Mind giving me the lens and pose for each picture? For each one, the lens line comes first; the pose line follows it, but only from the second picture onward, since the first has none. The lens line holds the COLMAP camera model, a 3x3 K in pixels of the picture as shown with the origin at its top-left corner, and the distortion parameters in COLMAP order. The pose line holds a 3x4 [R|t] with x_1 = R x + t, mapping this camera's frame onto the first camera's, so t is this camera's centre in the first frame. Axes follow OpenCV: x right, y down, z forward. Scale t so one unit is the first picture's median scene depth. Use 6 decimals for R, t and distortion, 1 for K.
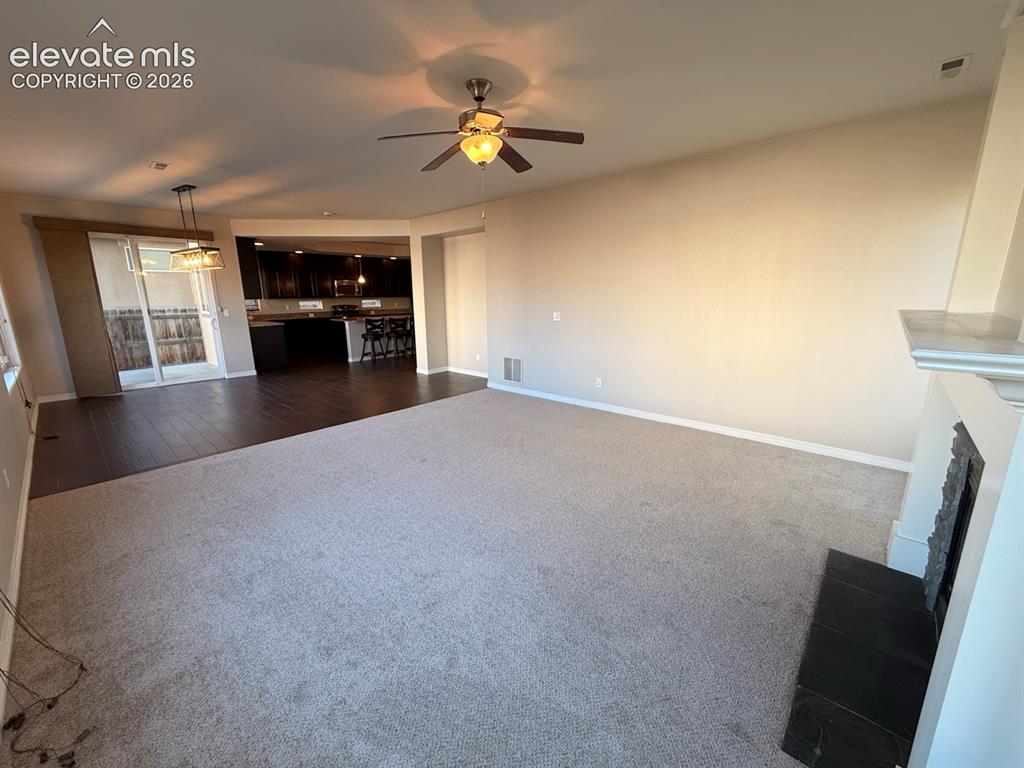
lens RADIAL K [[407.7, 0, 508.0], [0, 407.7, 383.5], [0, 0, 1]] dist [0.000134, -0.000349]
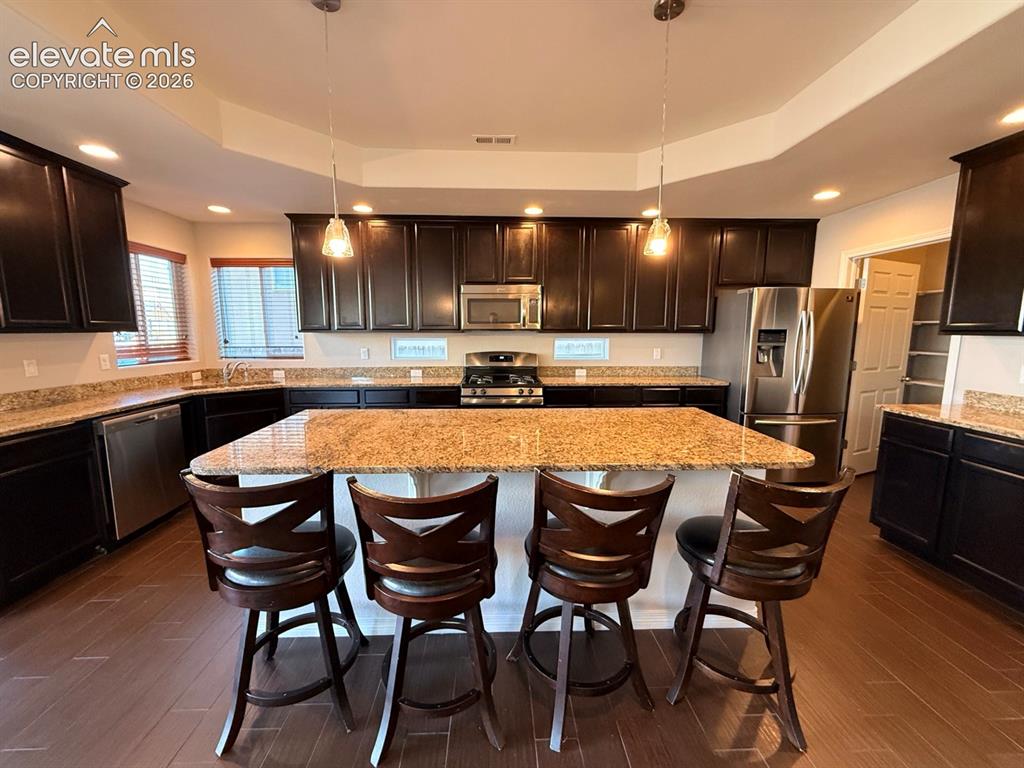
lens RADIAL K [[407.7, 0, 508.0], [0, 407.7, 383.5], [0, 0, 1]] dist [0.000134, -0.000349]
pose [[0.698789, 0.104463, -0.707660, -0.195143], [-0.161490, 0.986778, -0.013799, -0.248107], [0.696861, 0.123923, 0.706419, 1.154940]]
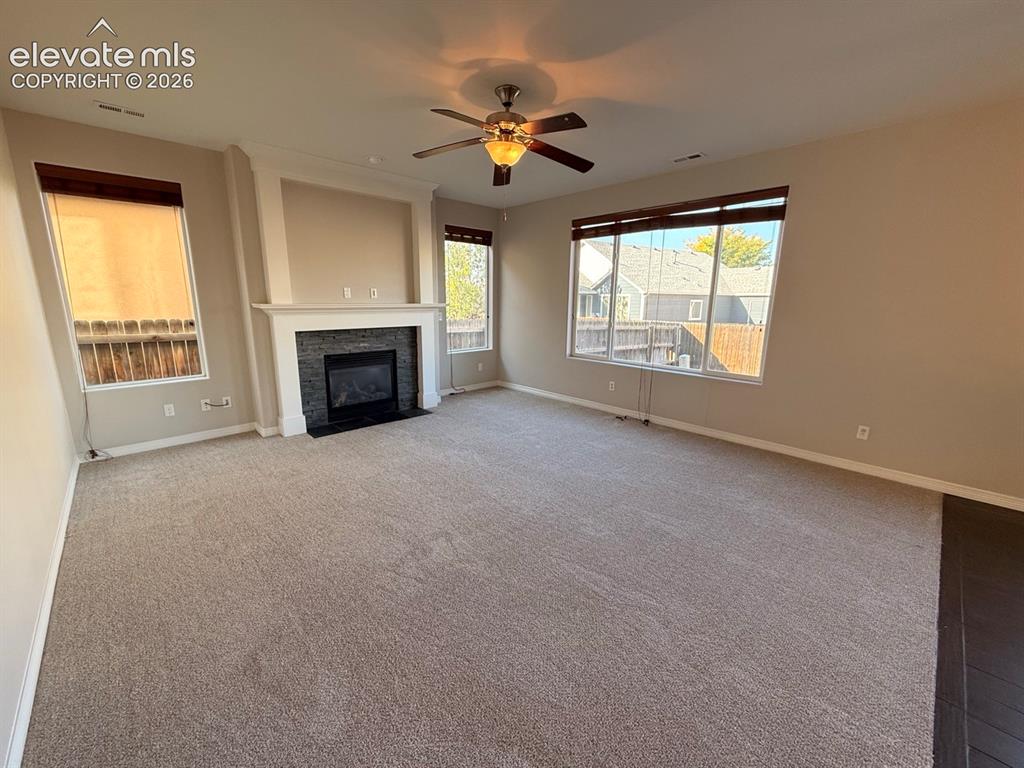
lens RADIAL K [[407.7, 0, 508.0], [0, 407.7, 383.5], [0, 0, 1]] dist [0.000134, -0.000349]
pose [[-0.997091, -0.017842, 0.074102, -0.056772], [0.014166, 0.911897, 0.410176, -0.170777], [-0.074892, 0.410032, -0.908991, 0.787856]]
